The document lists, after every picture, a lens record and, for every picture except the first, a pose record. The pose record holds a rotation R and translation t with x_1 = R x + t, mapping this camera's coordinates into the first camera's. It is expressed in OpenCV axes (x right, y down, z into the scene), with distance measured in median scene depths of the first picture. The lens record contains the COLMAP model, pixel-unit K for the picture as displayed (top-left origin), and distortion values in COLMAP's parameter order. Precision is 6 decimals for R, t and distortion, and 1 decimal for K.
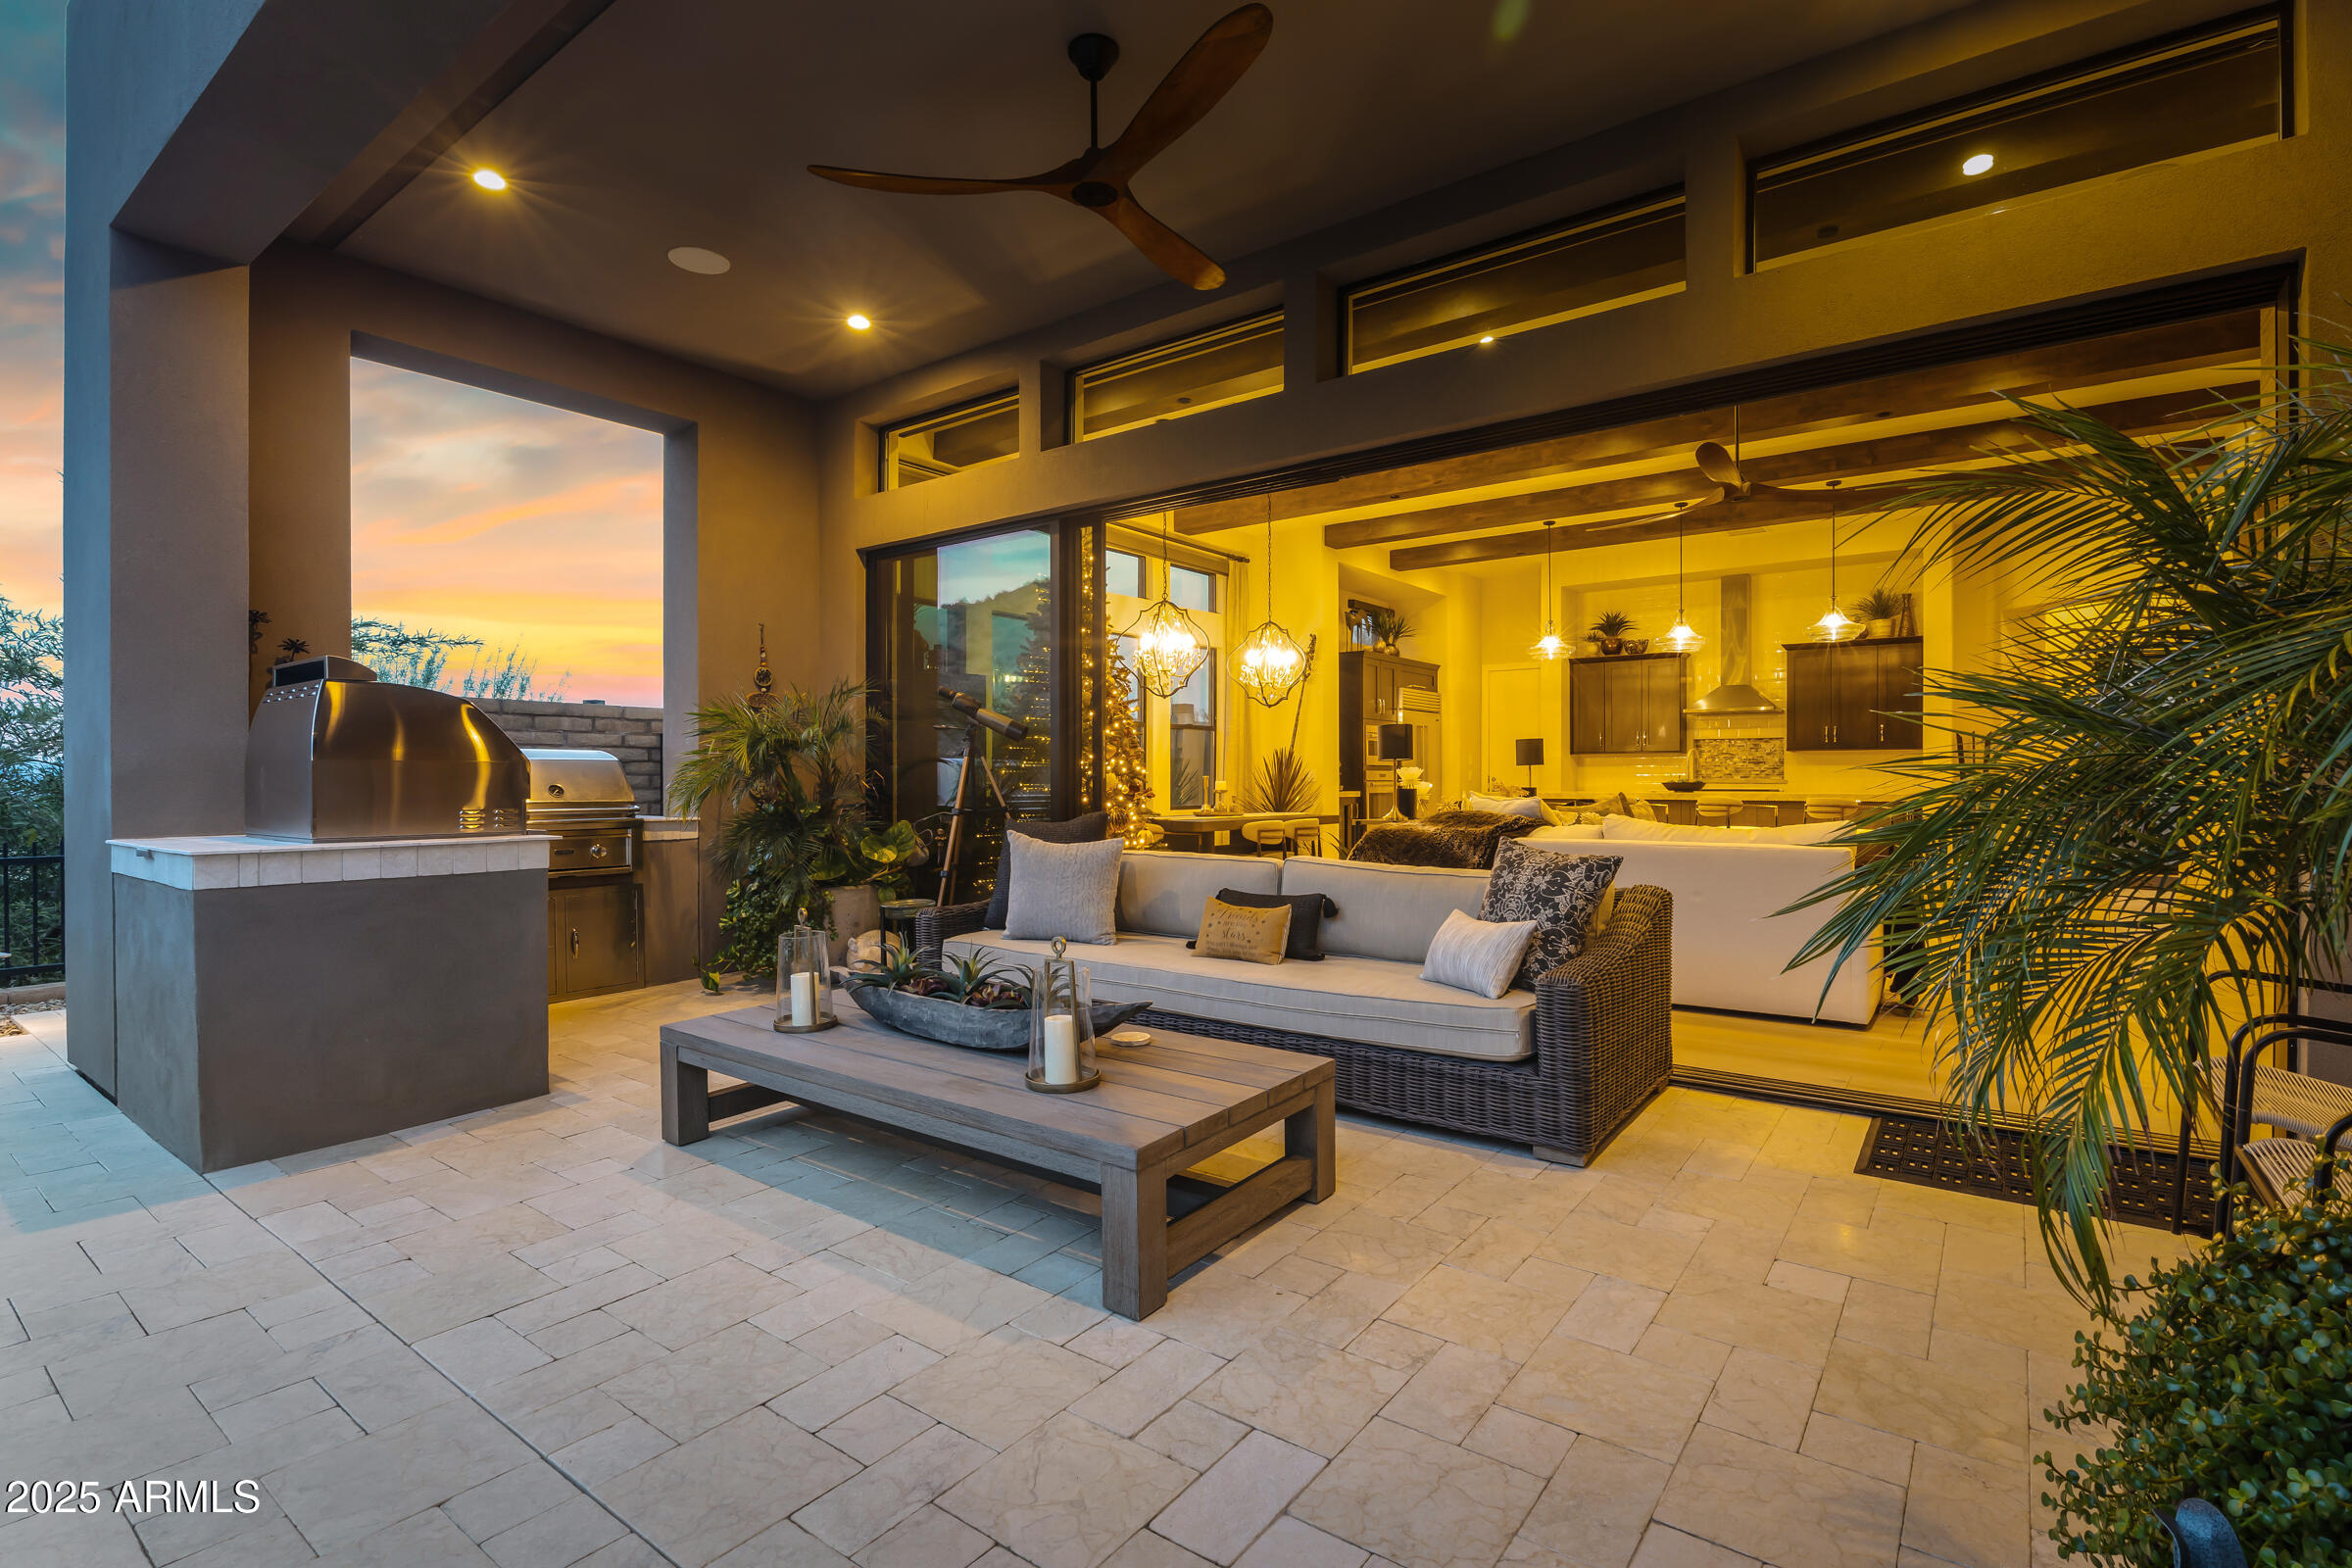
lens RADIAL K [[1100.4, 0, 1176.0], [0, 1100.4, 784.0], [0, 0, 1]] dist [0.001413, 0.000118]
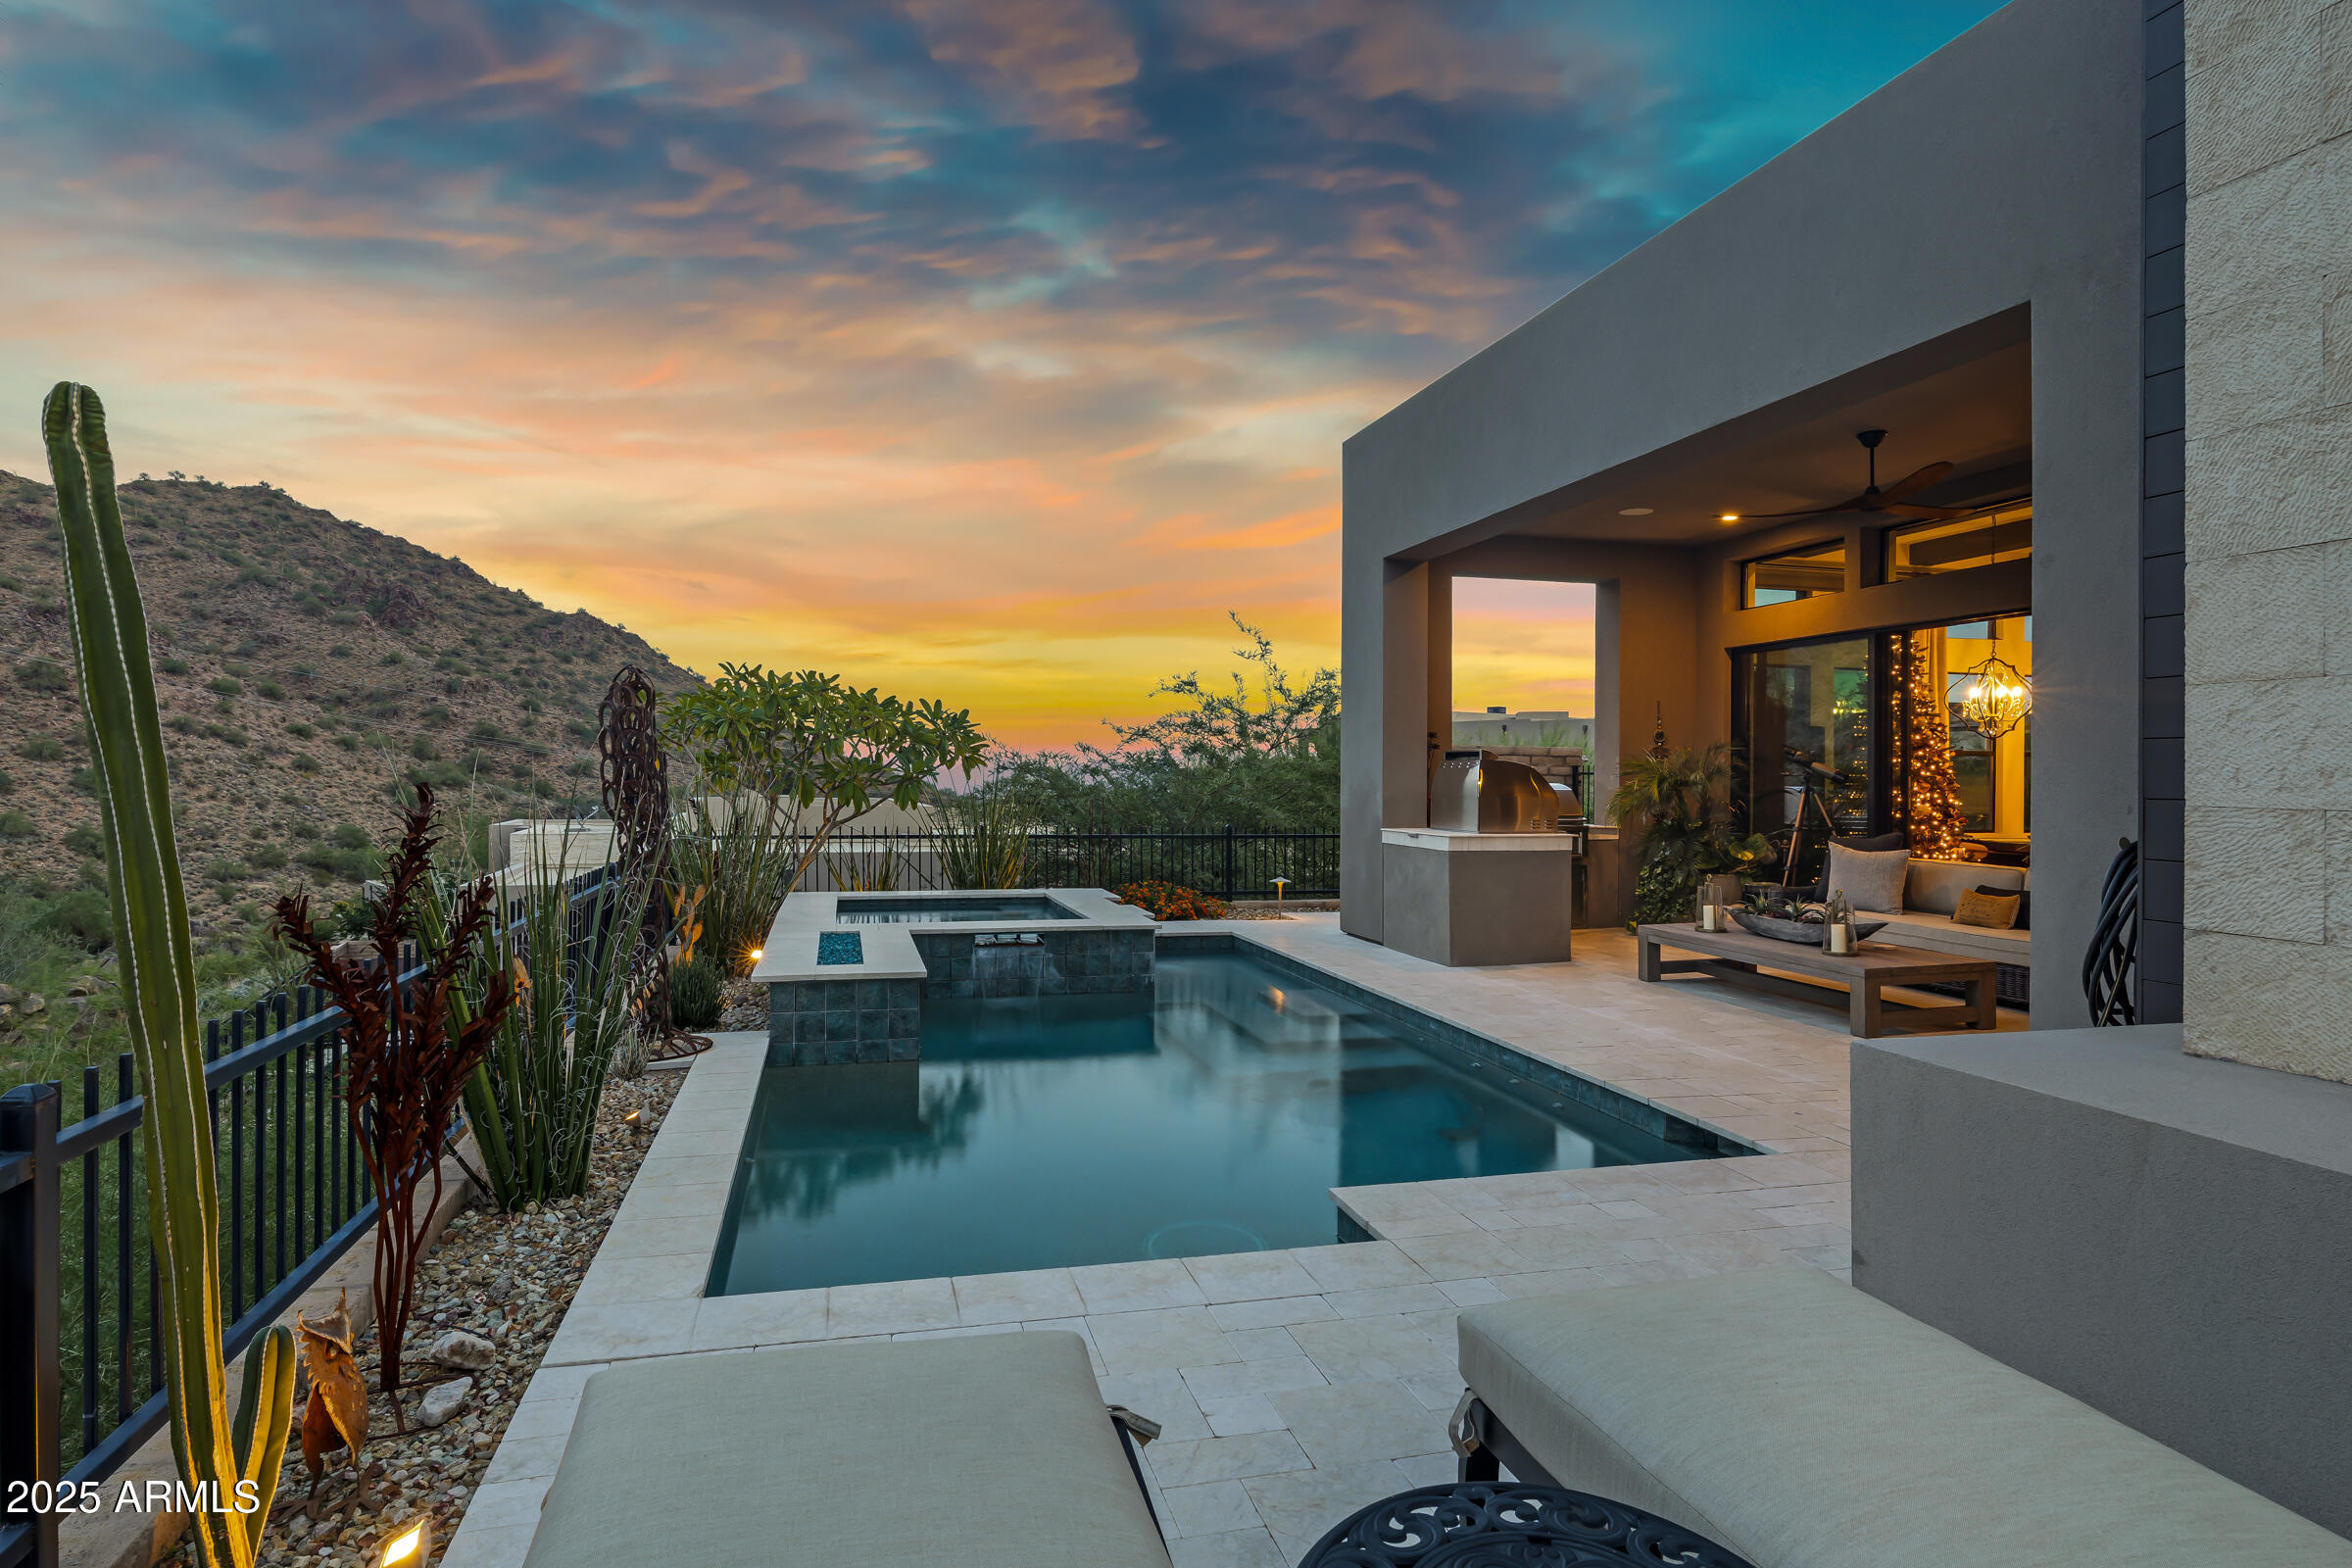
lens RADIAL K [[1260.5, 0, 1144.1], [0, 1260.5, 761.0], [0, 0, 1]] dist [-0.001122, 0.000054]
pose [[0.771391, 0.001995, -0.636358, 0.211365], [-0.013598, 0.999818, -0.013349, -0.032986], [0.636216, 0.018951, 0.771278, -0.910991]]
